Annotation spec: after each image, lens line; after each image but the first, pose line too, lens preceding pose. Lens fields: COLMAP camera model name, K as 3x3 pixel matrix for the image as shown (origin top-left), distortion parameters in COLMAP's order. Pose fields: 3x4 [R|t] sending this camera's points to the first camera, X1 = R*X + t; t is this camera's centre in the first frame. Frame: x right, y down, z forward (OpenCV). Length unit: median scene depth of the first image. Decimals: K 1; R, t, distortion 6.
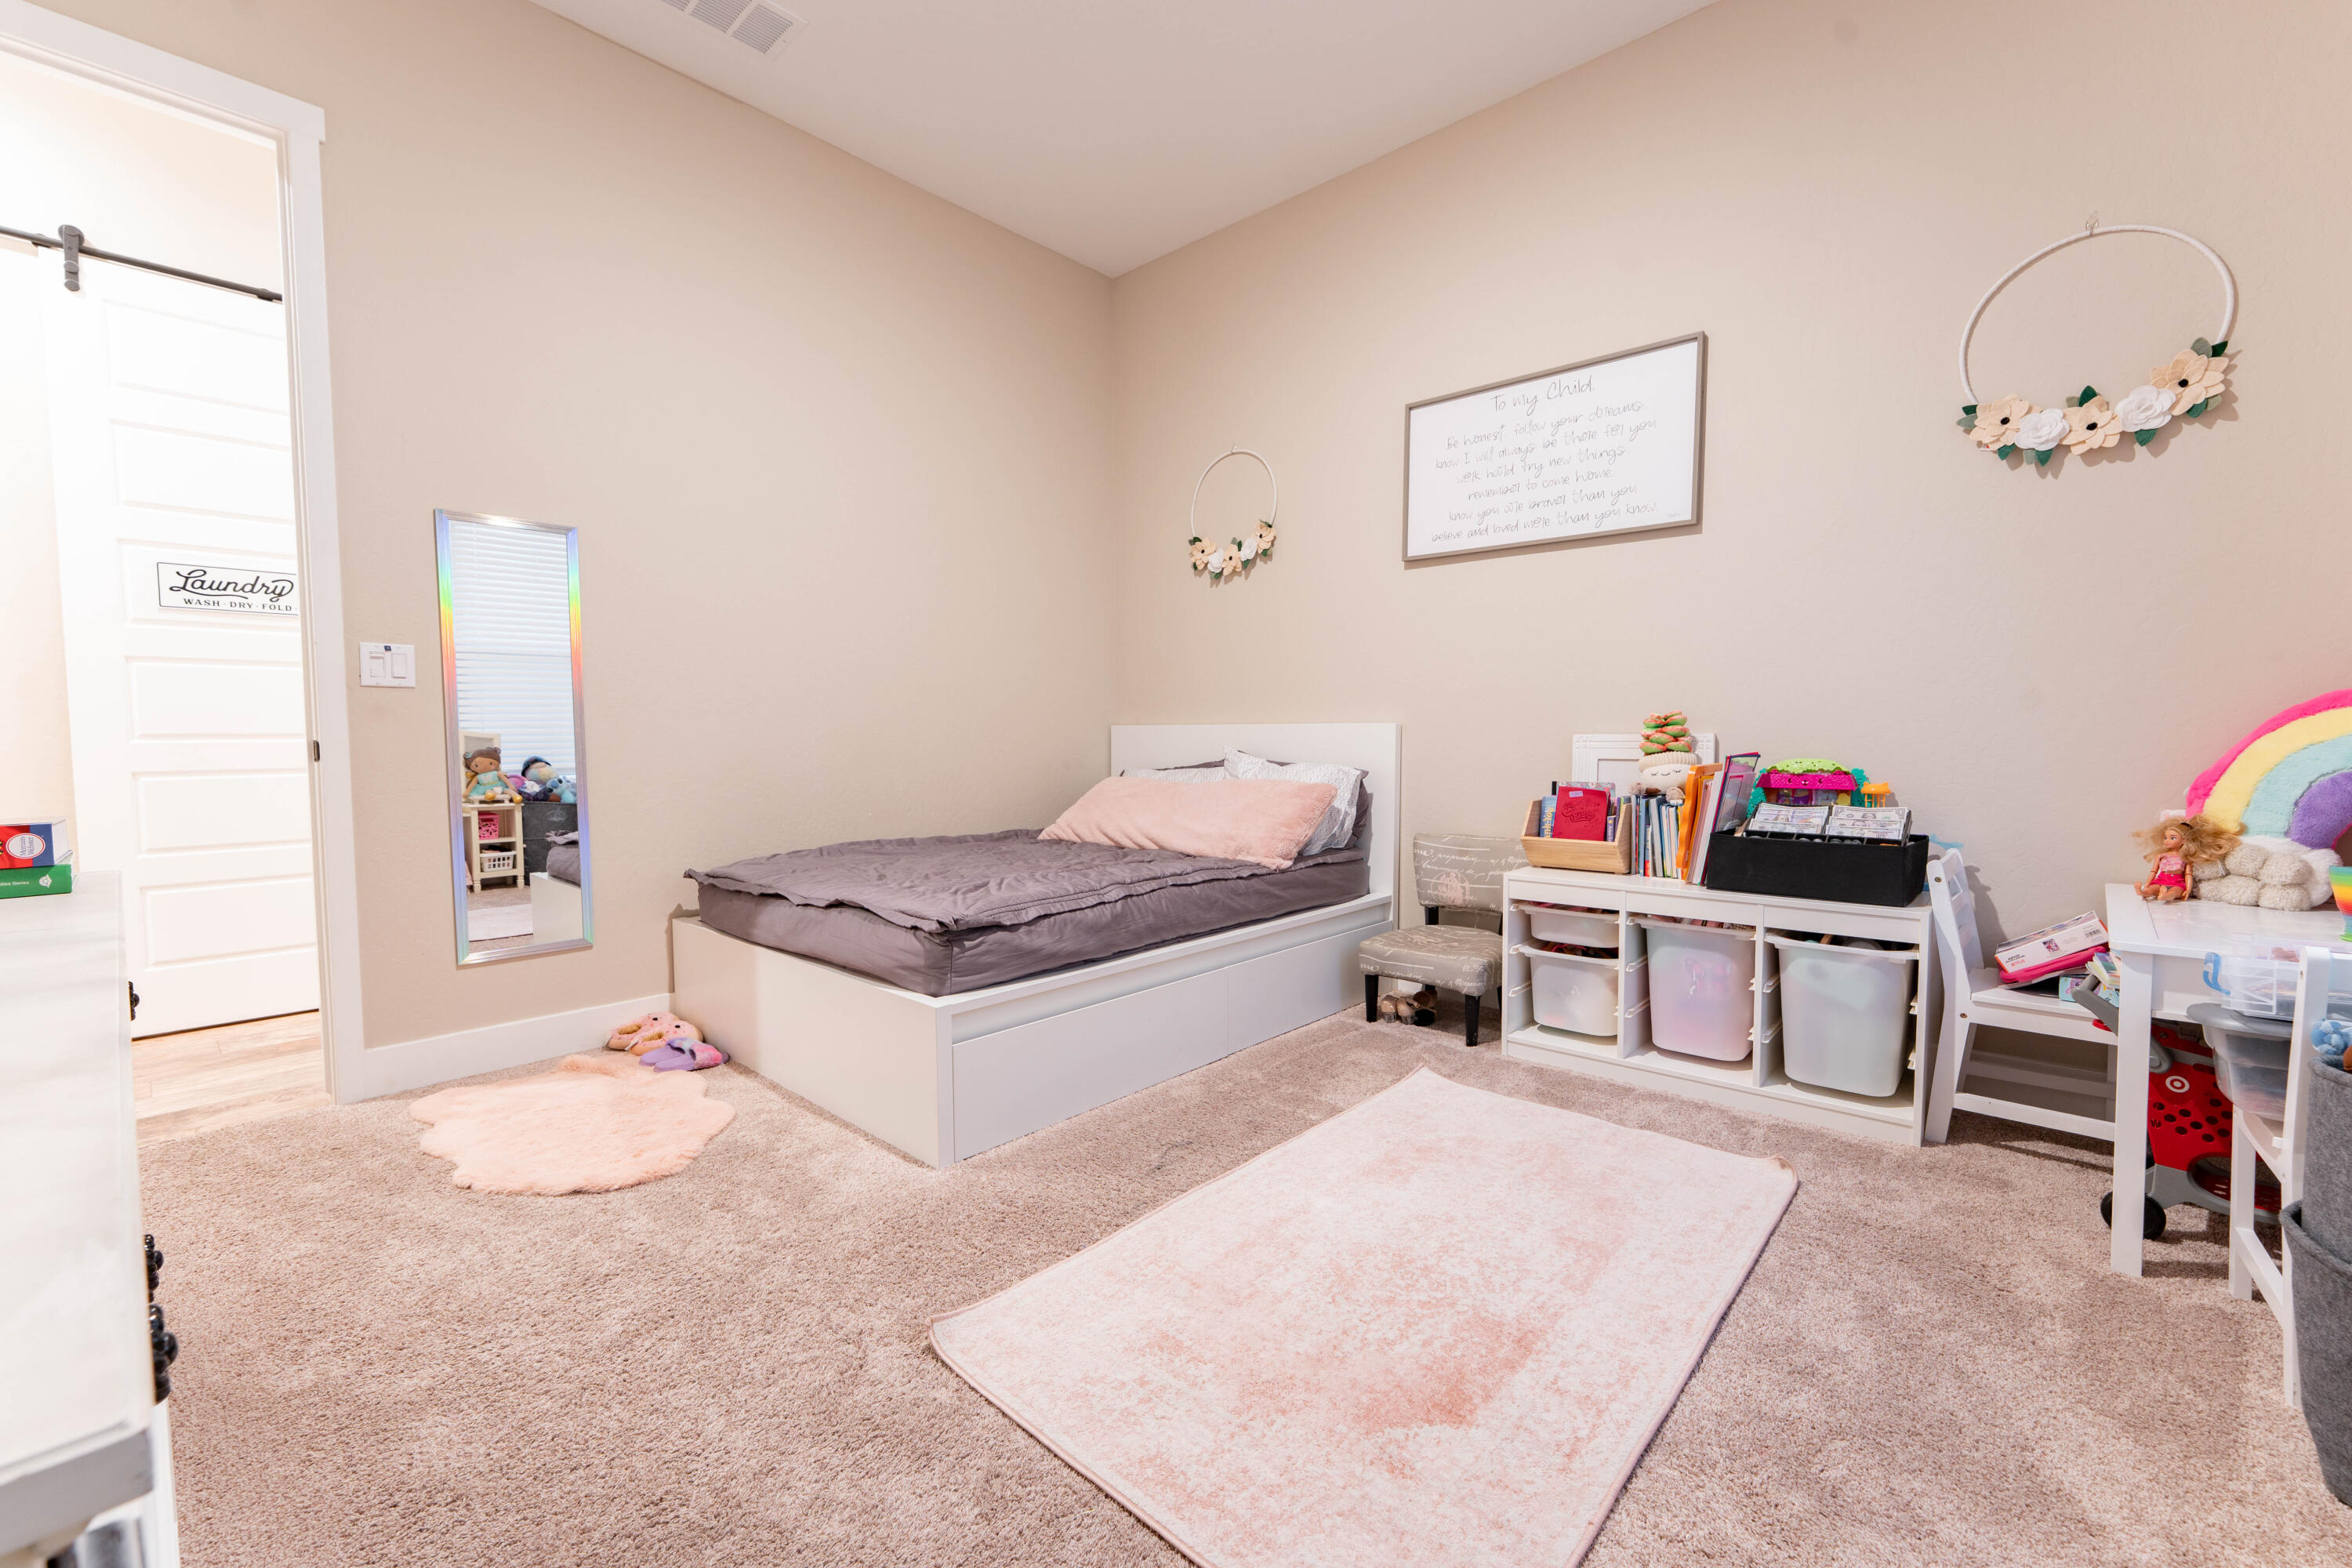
lens RADIAL K [[955.9, 0, 1168.9], [0, 955.9, 787.4], [0, 0, 1]] dist [-0.000059, -0.000479]
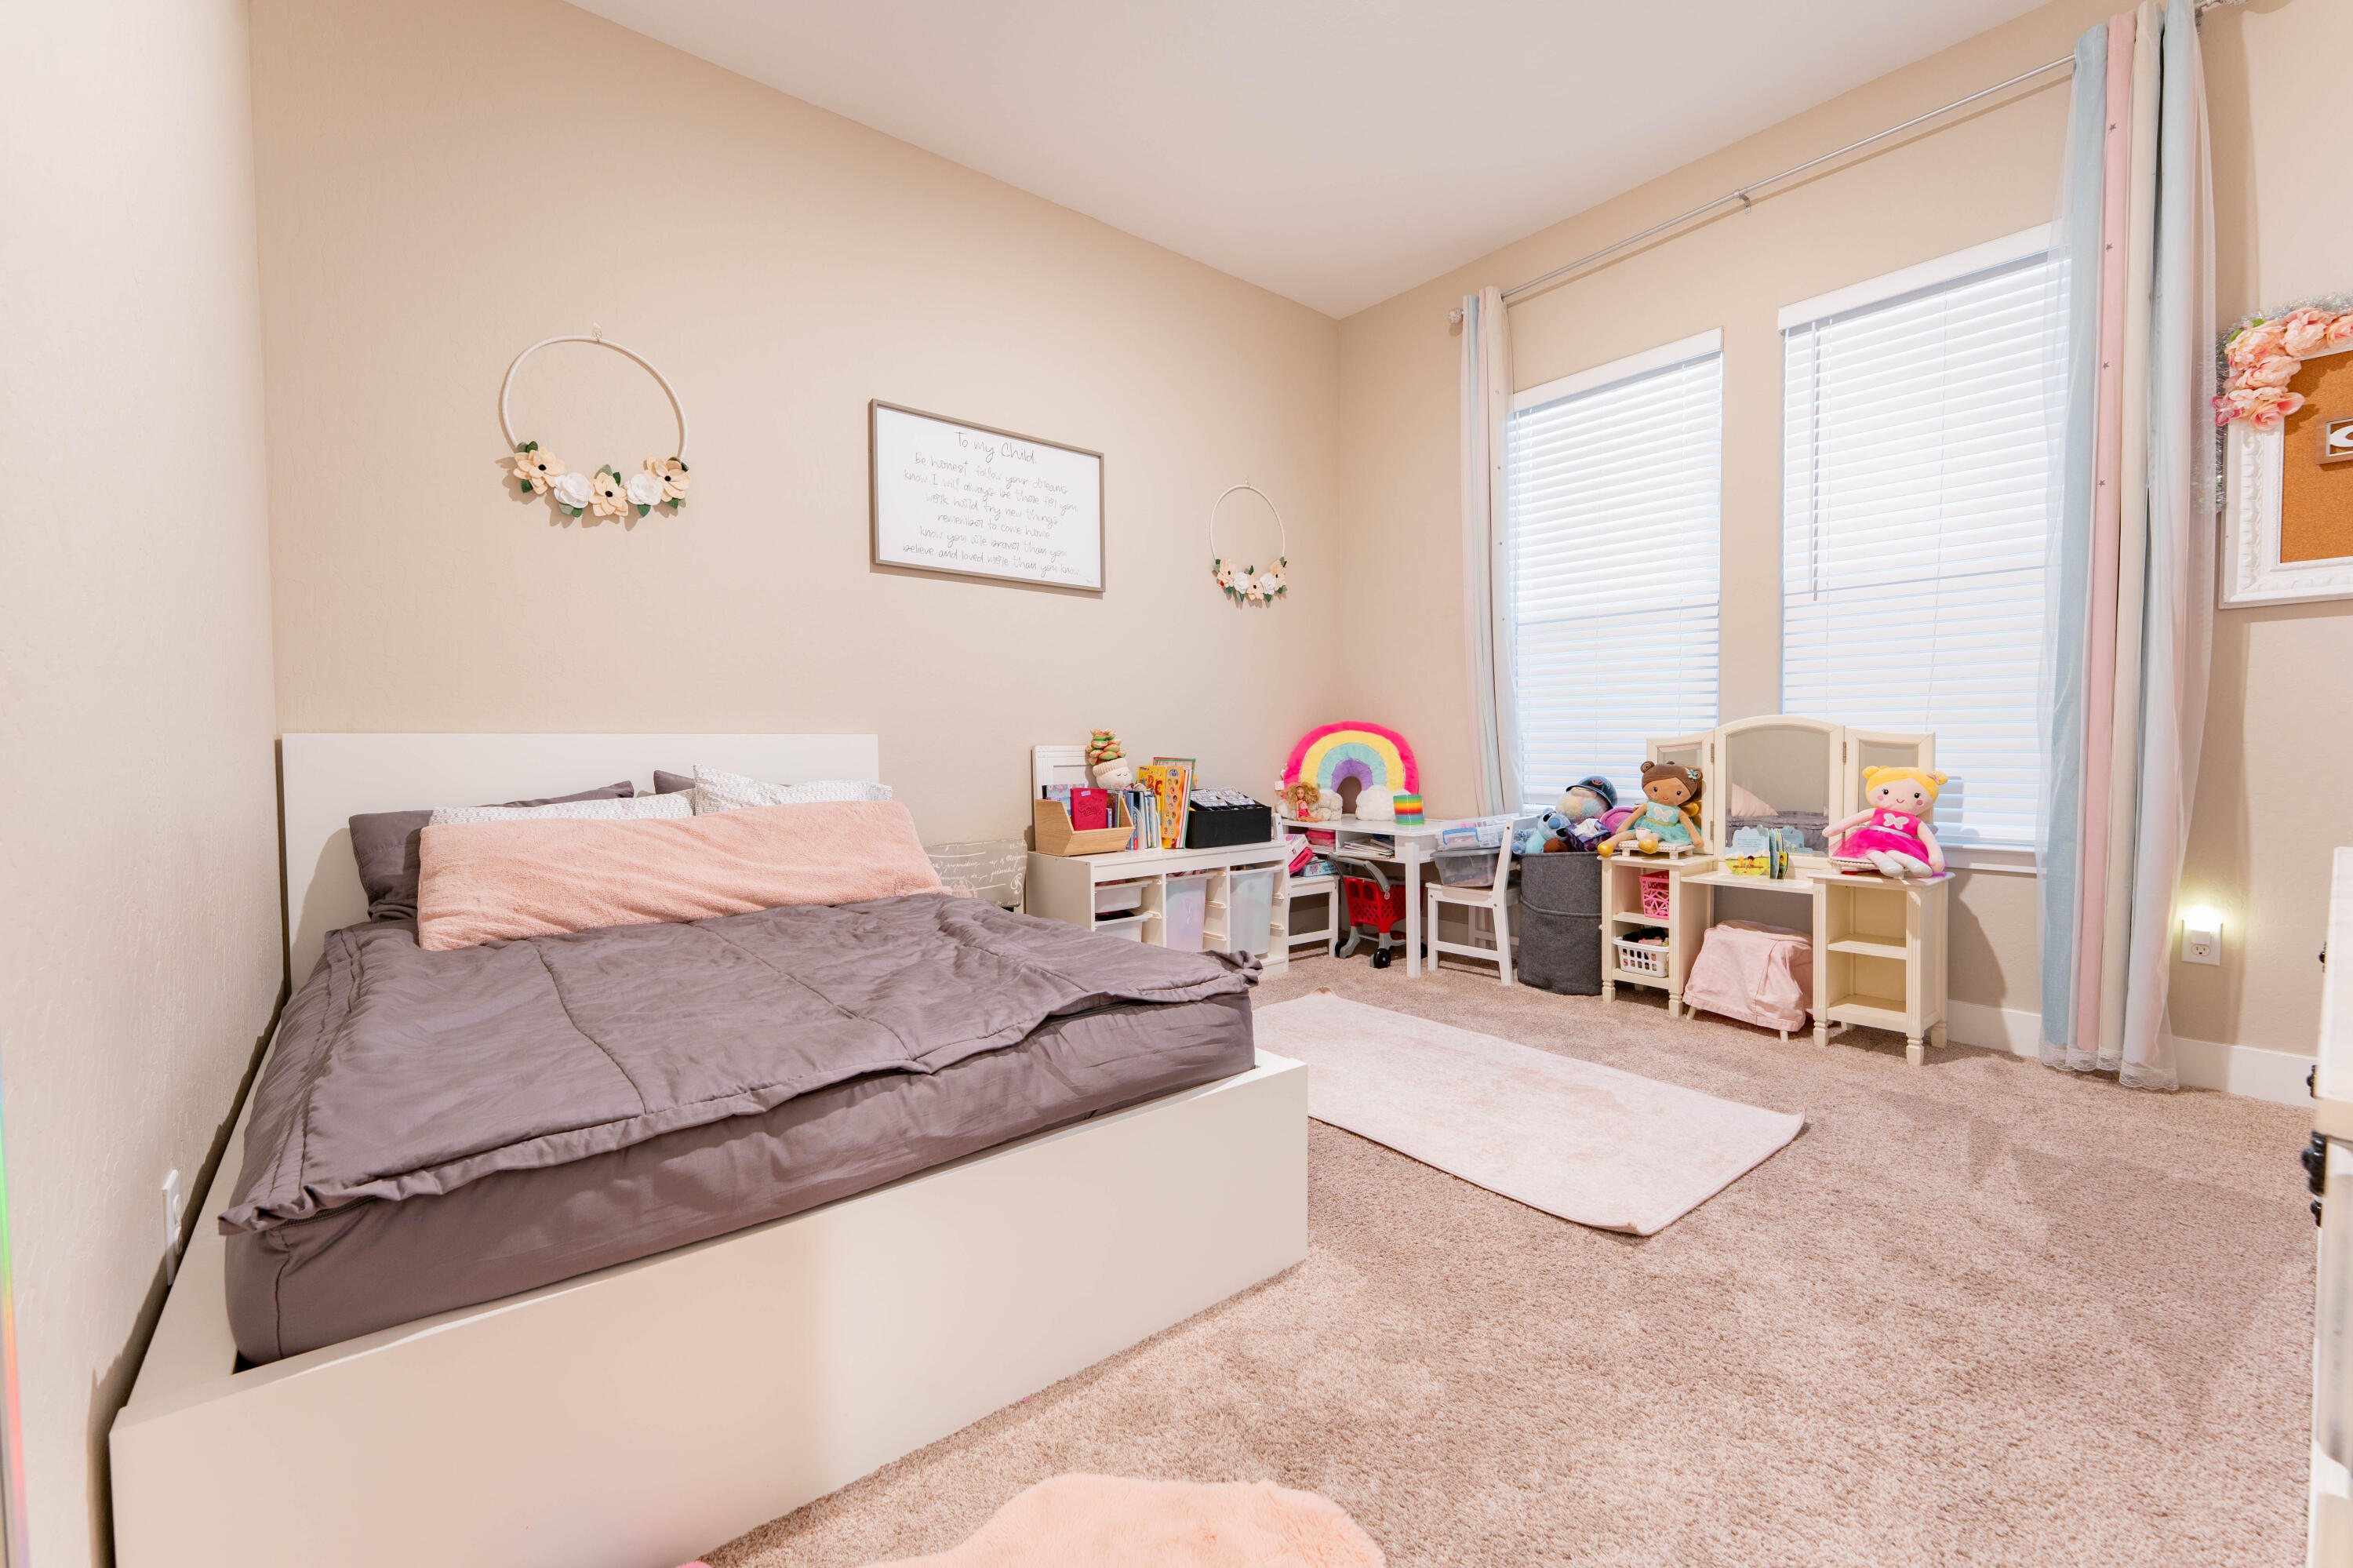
lens RADIAL K [[956.4, 0, 1169.1], [0, 956.4, 776.8], [0, 0, 1]] dist [-0.000059, -0.000479]
pose [[0.147504, -0.034446, 0.988462, -0.775762], [0.059894, 0.997870, 0.025836, -0.039588], [-0.987246, 0.055392, 0.149252, 0.695384]]
